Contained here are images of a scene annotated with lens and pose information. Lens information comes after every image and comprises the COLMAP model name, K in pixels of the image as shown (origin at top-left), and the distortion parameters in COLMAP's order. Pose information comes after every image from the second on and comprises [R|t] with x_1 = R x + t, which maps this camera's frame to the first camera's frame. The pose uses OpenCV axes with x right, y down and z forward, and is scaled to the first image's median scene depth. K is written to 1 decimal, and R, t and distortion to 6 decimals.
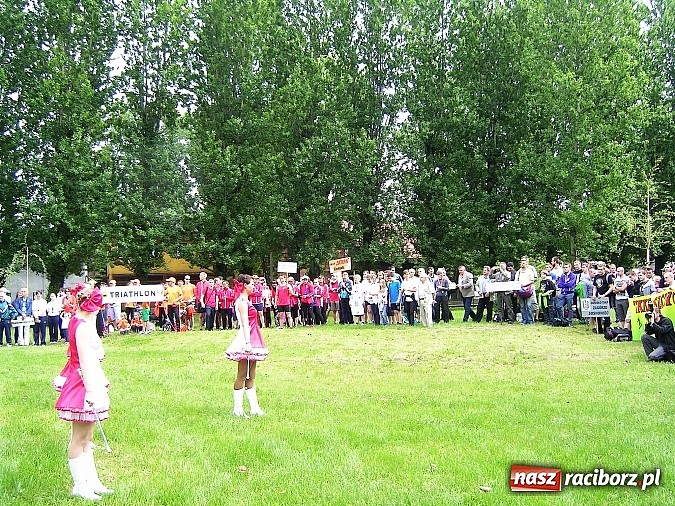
lens RADIAL K [[752.2, 0, 336.9], [0, 752.2, 250.5], [0, 0, 1]] dist [-0.071169, 0.000000]
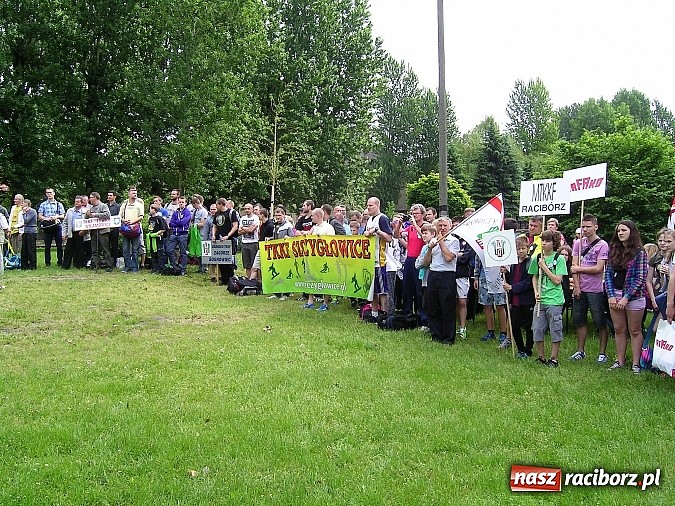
lens RADIAL K [[752.2, 0, 338.4], [0, 752.2, 256.0], [0, 0, 1]] dist [-0.071169, 0.000000]
pose [[0.865221, 0.008089, 0.501326, 0.045924], [-0.051257, 0.996058, 0.072391, 0.012674], [-0.498764, -0.088330, 0.862225, 0.200355]]
